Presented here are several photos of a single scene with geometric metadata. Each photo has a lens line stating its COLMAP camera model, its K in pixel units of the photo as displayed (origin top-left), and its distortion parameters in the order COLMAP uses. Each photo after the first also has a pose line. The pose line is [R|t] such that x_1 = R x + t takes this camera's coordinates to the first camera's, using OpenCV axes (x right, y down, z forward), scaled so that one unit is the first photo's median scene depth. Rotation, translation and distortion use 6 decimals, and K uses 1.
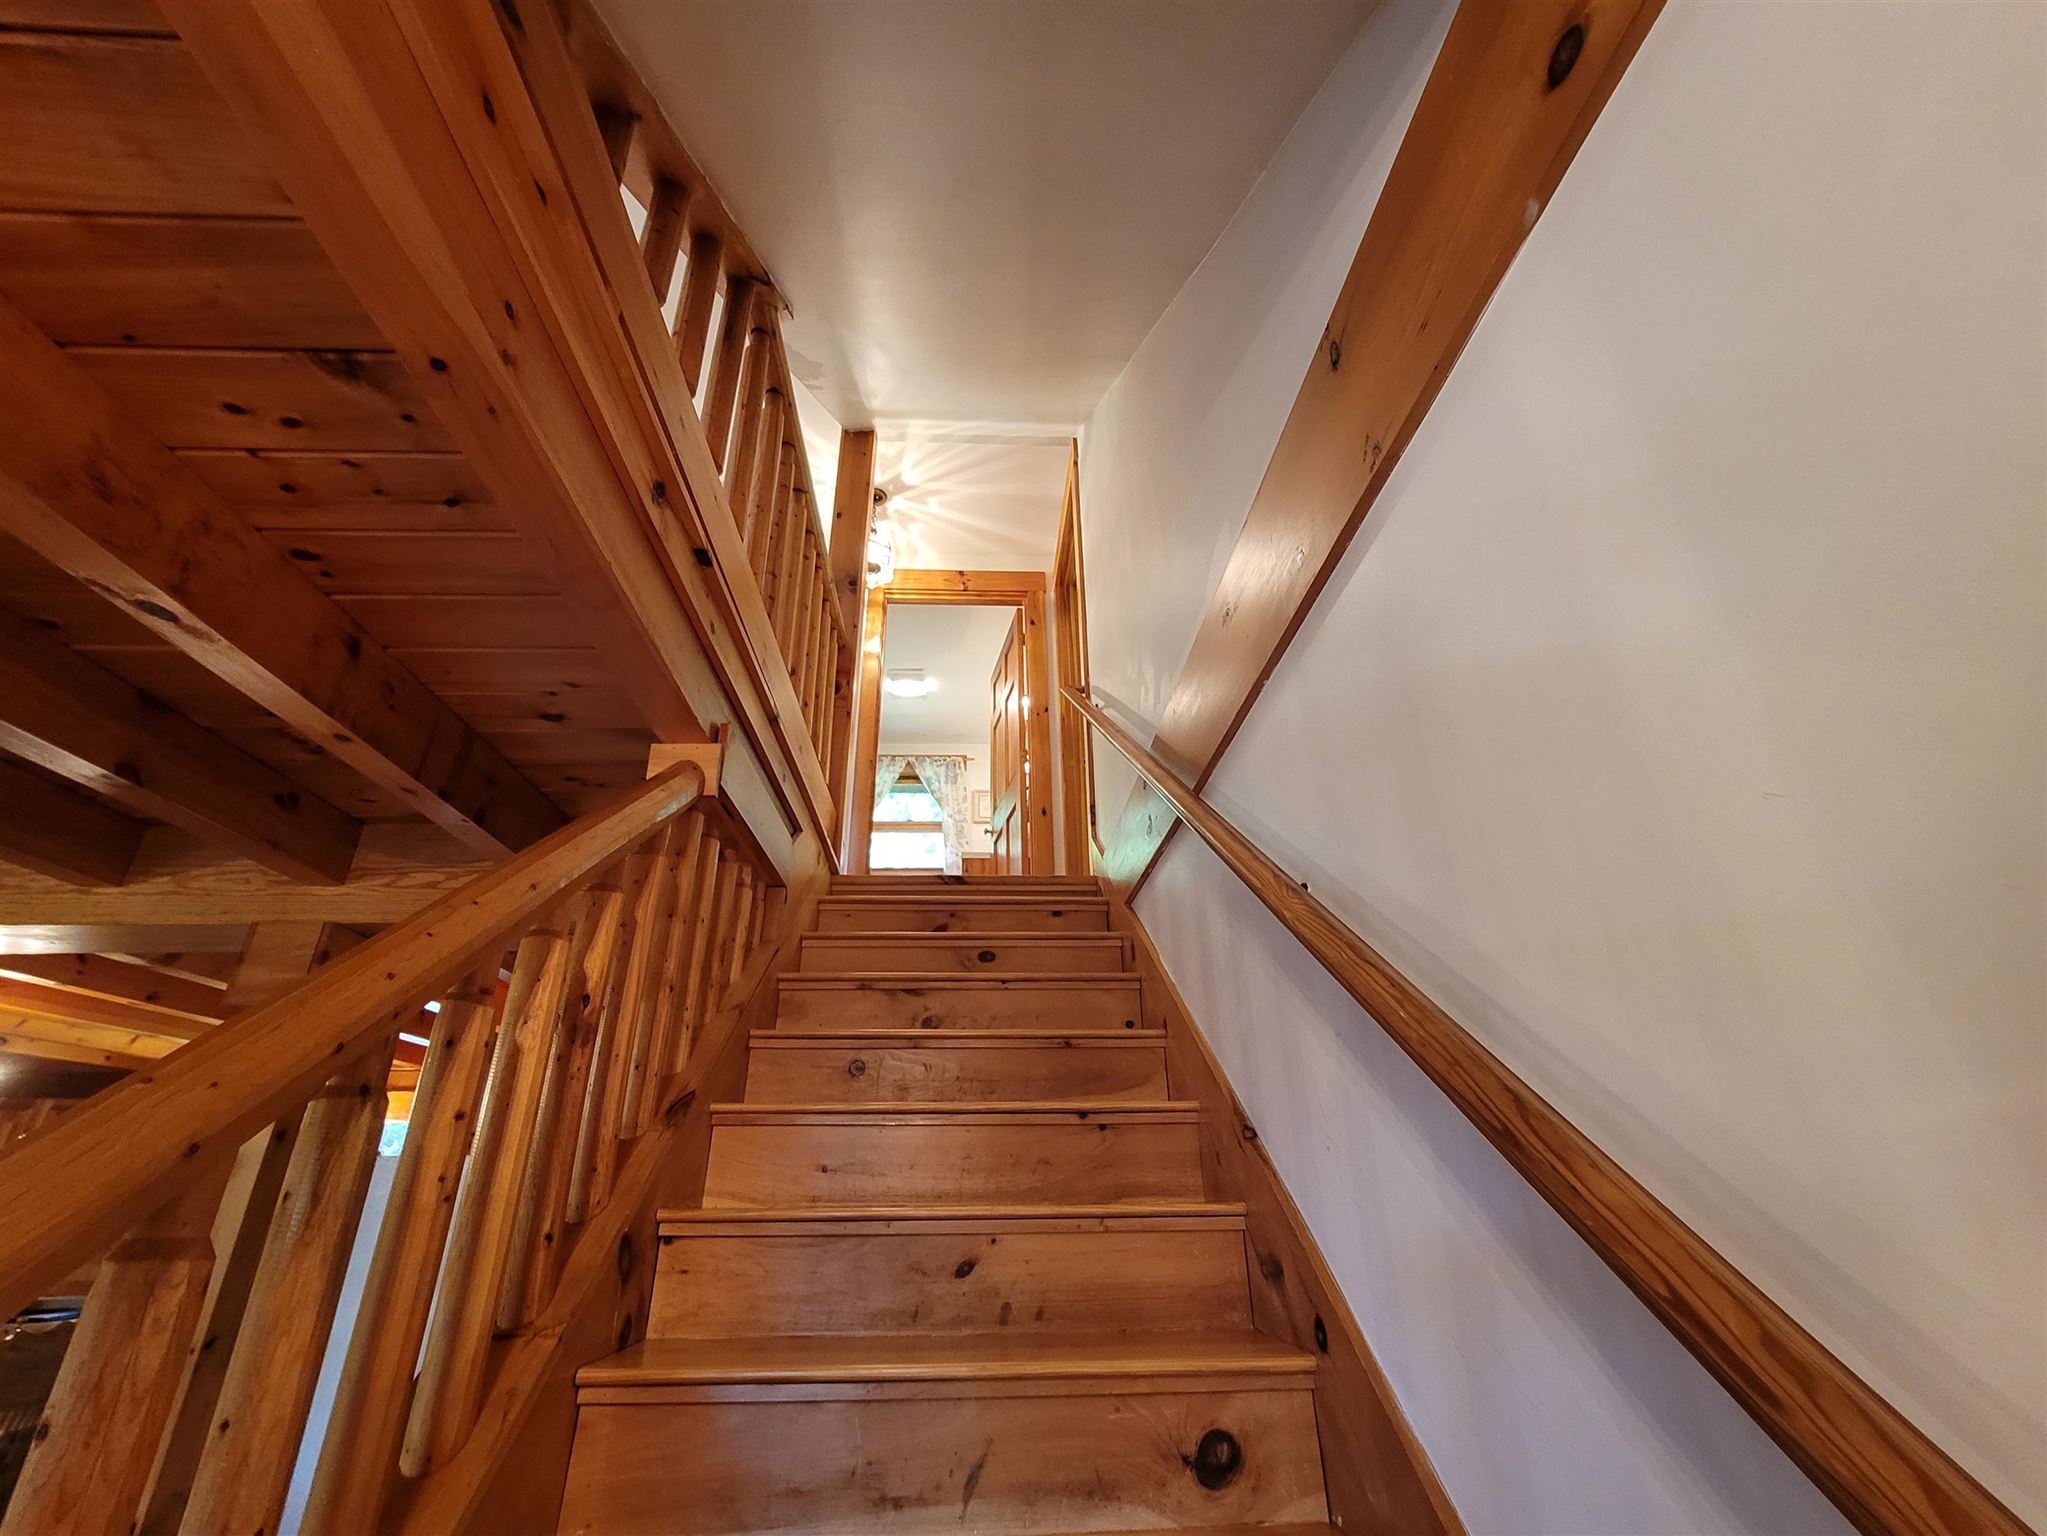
lens RADIAL K [[870.8, 0, 1023.1], [0, 870.8, 773.1], [0, 0, 1]] dist [-0.009309, 0.000593]
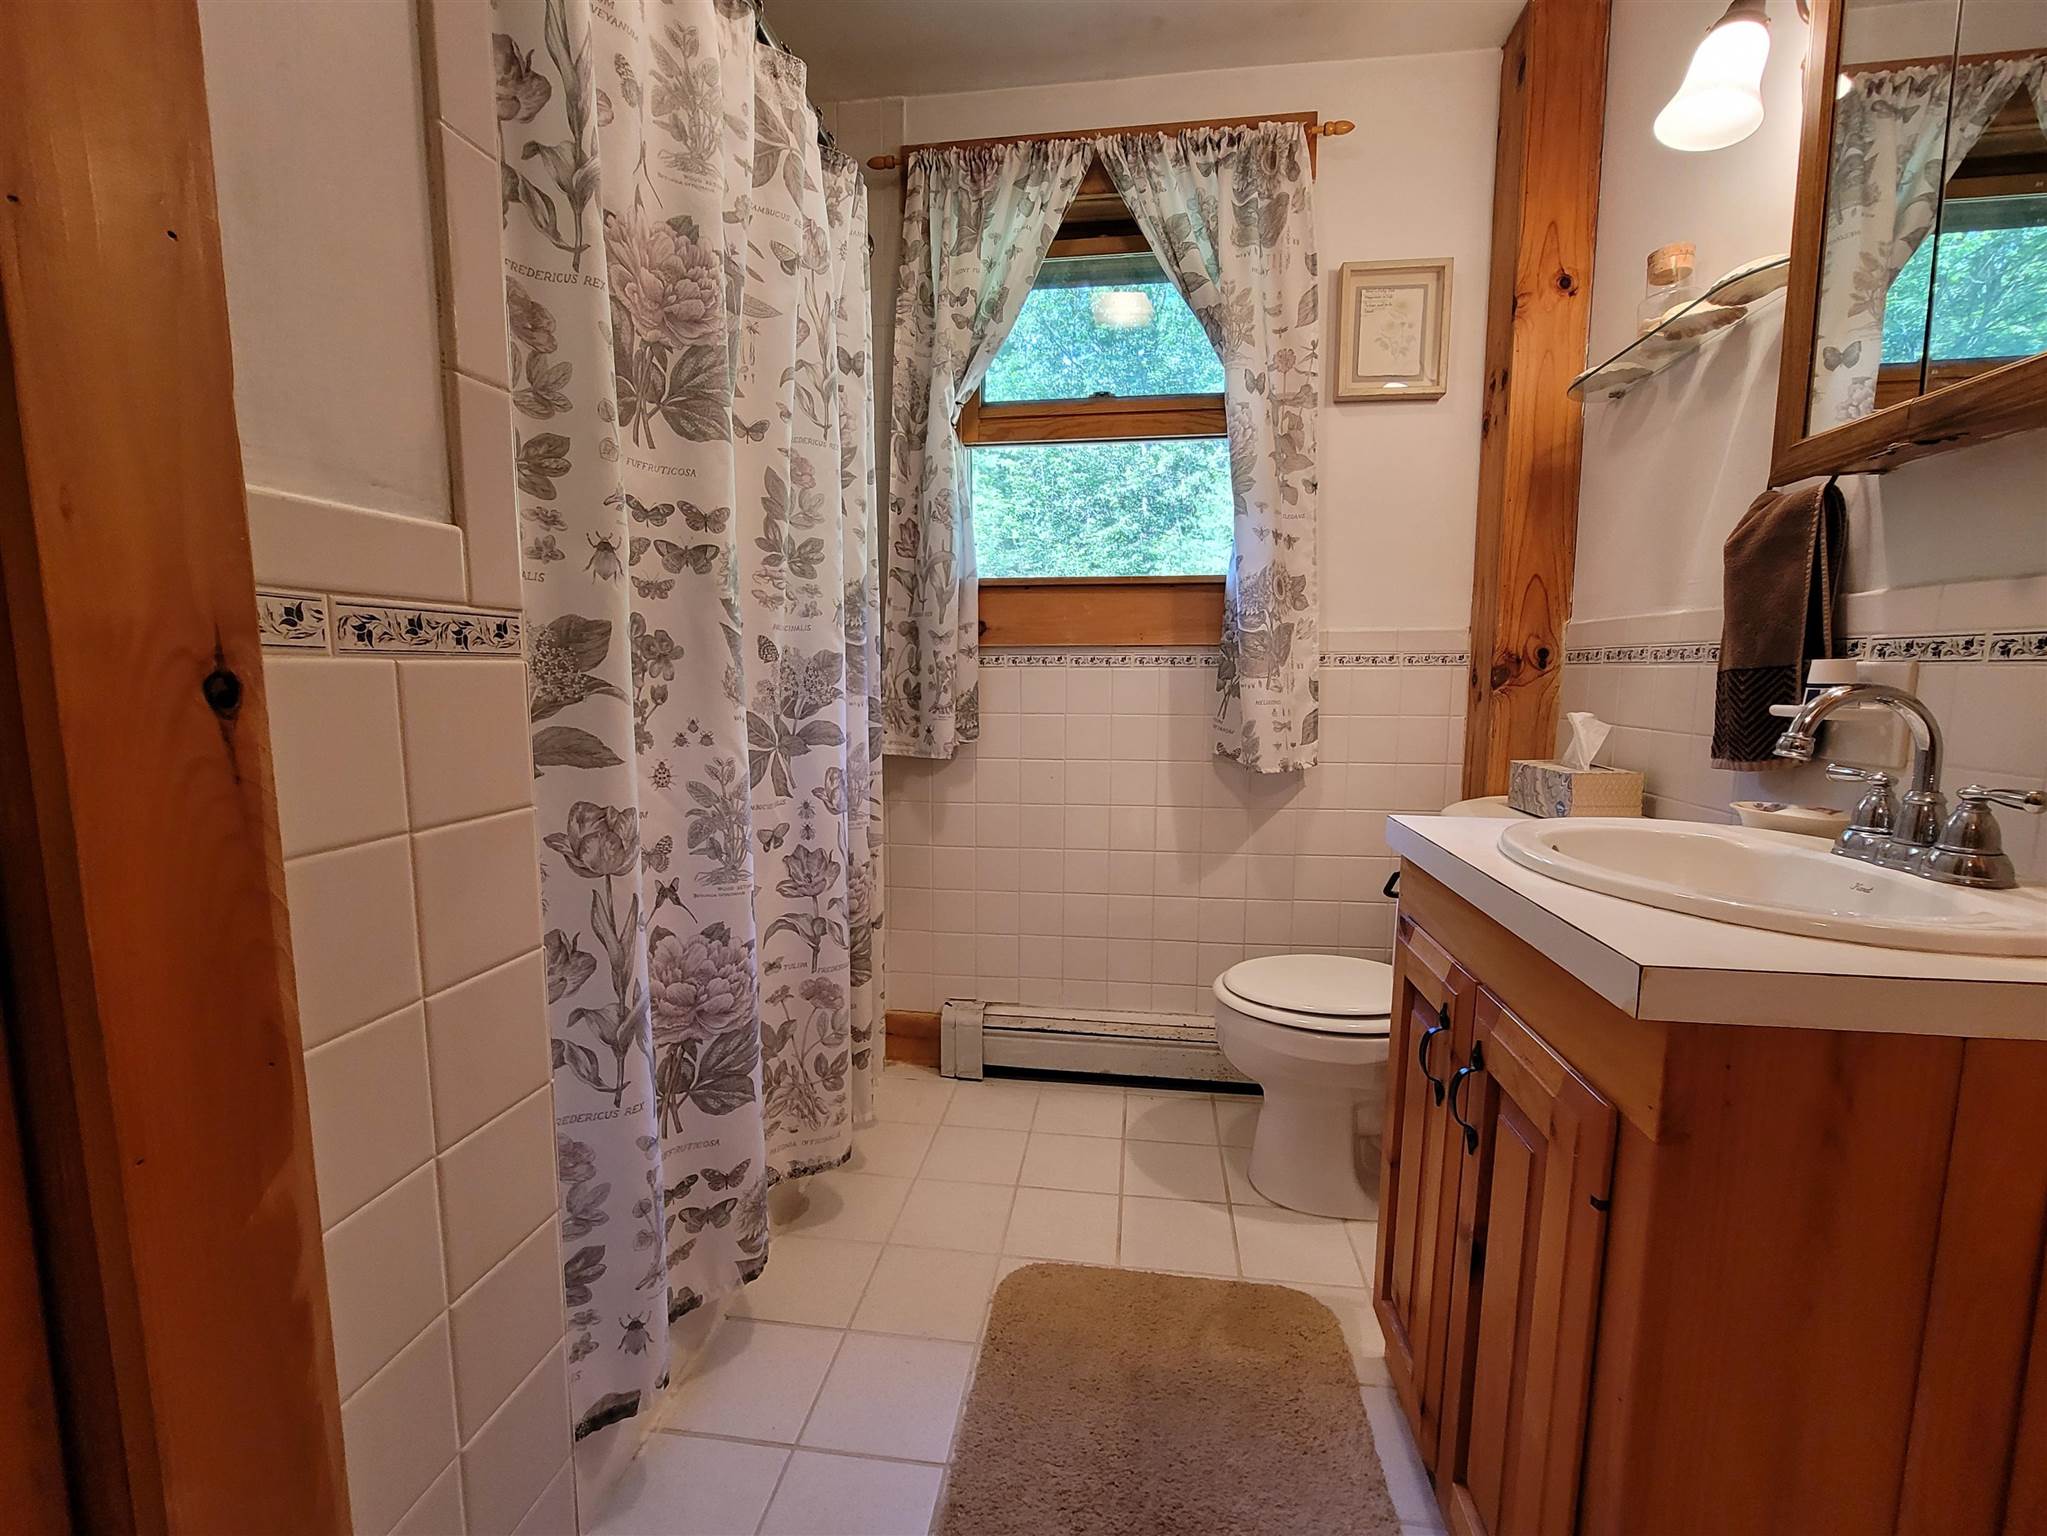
lens RADIAL K [[870.8, 0, 1025.3], [0, 870.8, 768.6], [0, 0, 1]] dist [-0.009309, 0.000593]
pose [[0.986706, 0.028088, -0.160073, -0.105532], [0.063320, 0.840676, 0.537824, -0.000101], [0.149676, -0.540810, 0.827721, 0.676255]]
